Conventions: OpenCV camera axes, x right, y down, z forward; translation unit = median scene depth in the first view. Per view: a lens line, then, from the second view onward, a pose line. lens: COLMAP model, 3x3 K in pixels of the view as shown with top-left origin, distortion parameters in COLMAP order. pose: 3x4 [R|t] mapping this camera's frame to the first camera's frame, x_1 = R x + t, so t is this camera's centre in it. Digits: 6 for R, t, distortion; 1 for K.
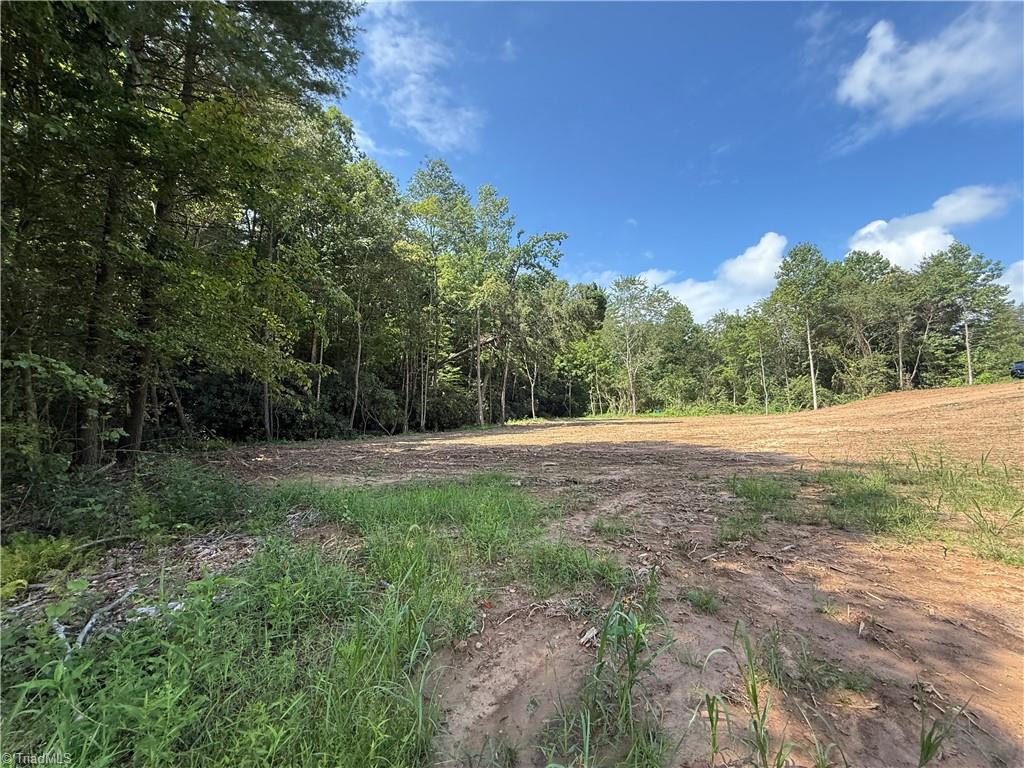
lens RADIAL K [[408.0, 0, 512.0], [0, 408.0, 384.0], [0, 0, 1]] dist [-0.000984, -0.000078]
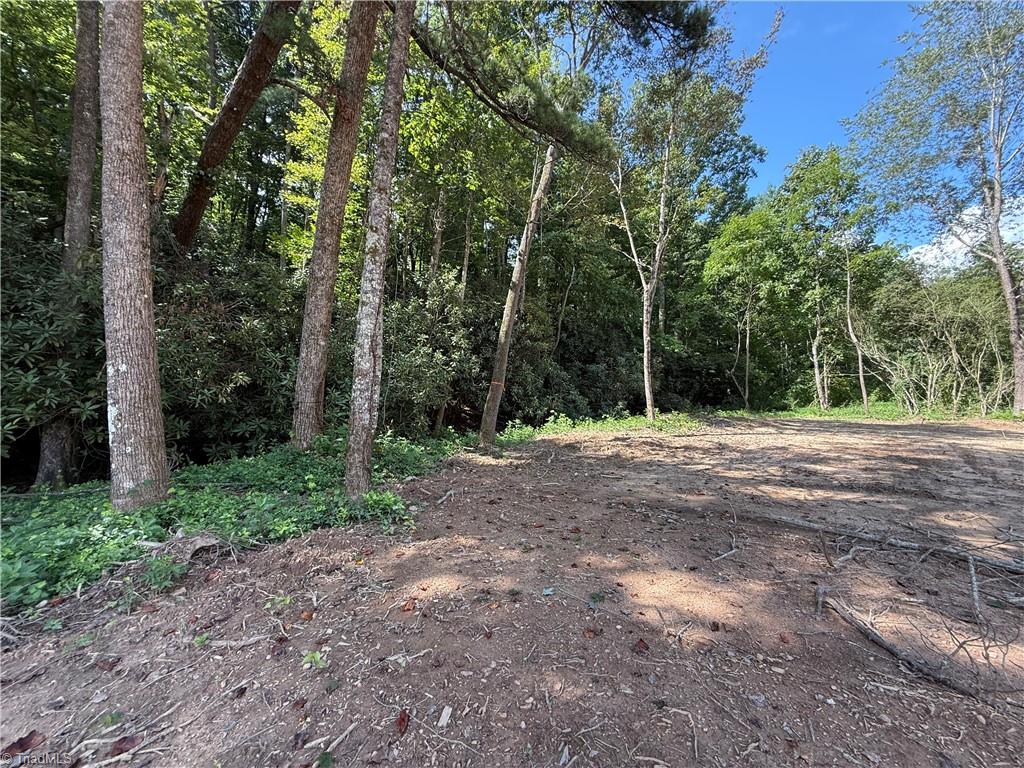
lens RADIAL K [[408.5, 0, 512.0], [0, 408.5, 384.0], [0, 0, 1]] dist [0.000171, 0.000283]
pose [[0.968388, 0.020298, -0.248621, 0.027219], [-0.009960, 0.999035, 0.042768, 0.044495], [0.249249, -0.038940, 0.967656, 0.598715]]
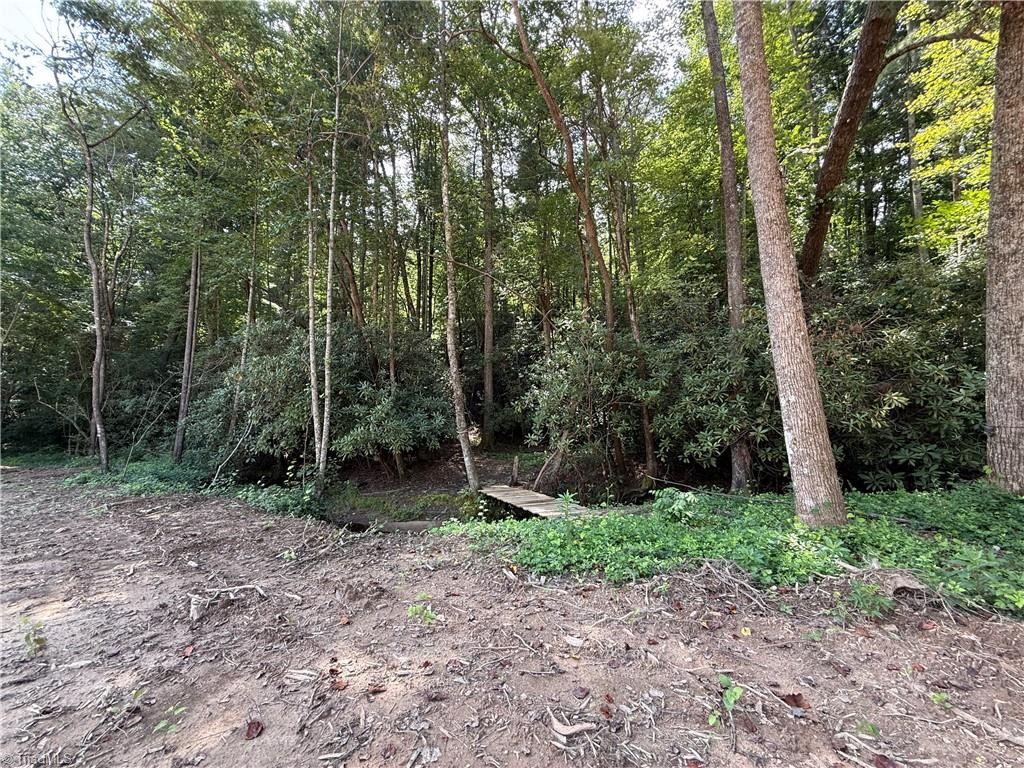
lens RADIAL K [[408.0, 0, 512.0], [0, 408.0, 384.0], [0, 0, 1]] dist [-0.000984, -0.000078]
pose [[-0.001449, -0.074653, -0.997209, 0.011710], [0.088697, 0.993270, -0.074487, 0.029998], [0.996058, -0.088557, 0.005182, 0.529452]]
